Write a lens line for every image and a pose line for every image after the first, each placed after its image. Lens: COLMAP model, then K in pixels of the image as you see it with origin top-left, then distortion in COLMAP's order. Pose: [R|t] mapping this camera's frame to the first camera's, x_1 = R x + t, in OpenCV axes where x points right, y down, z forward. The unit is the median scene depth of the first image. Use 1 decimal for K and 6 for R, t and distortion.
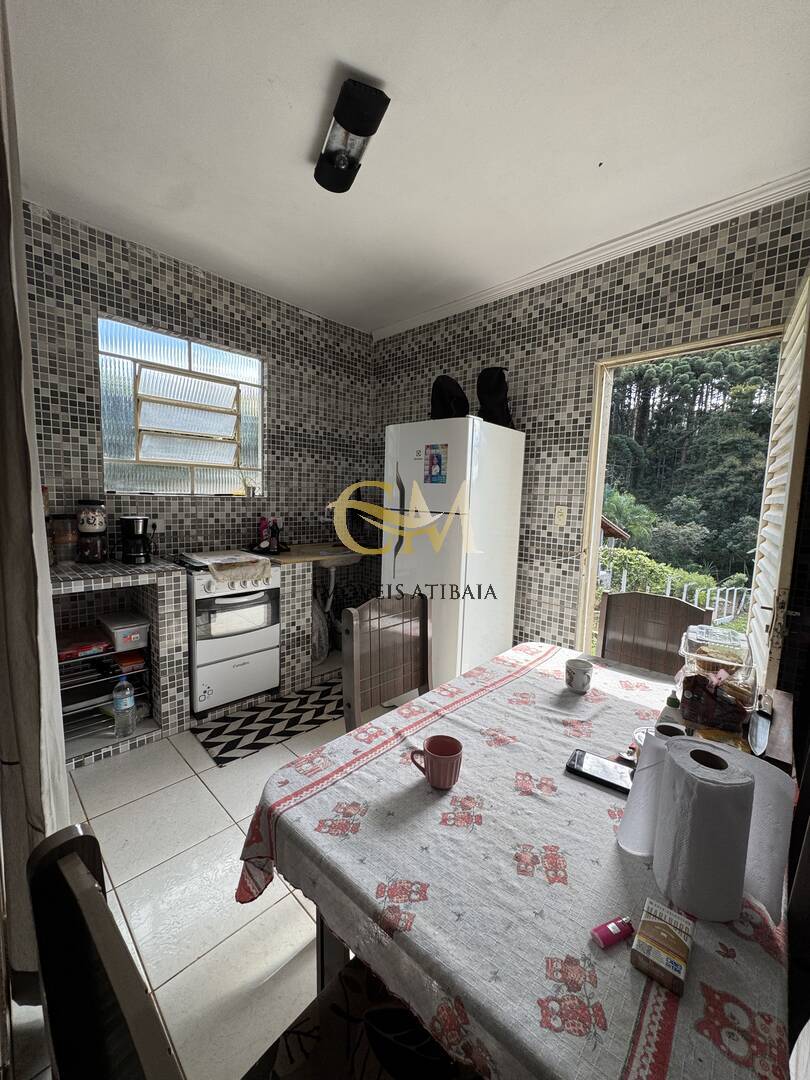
lens RADIAL K [[429.4, 0, 404.7], [0, 429.4, 537.2], [0, 0, 1]] dist [0.002453, -0.001015]
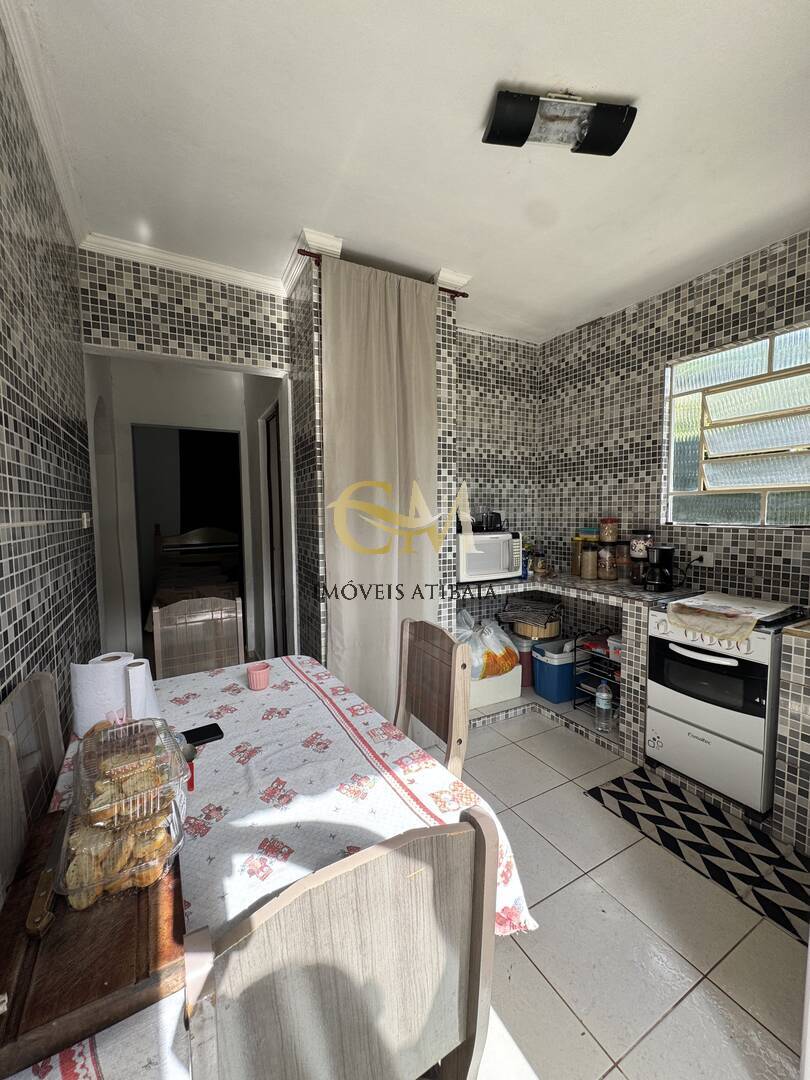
lens RADIAL K [[429.4, 0, 405.3], [0, 429.4, 539.9], [0, 0, 1]] dist [0.002453, -0.001015]
pose [[-0.278636, 0.034412, -0.959780, 0.550184], [-0.098667, 0.993044, 0.064249, -0.069799], [0.955315, 0.112601, -0.273303, 0.691303]]
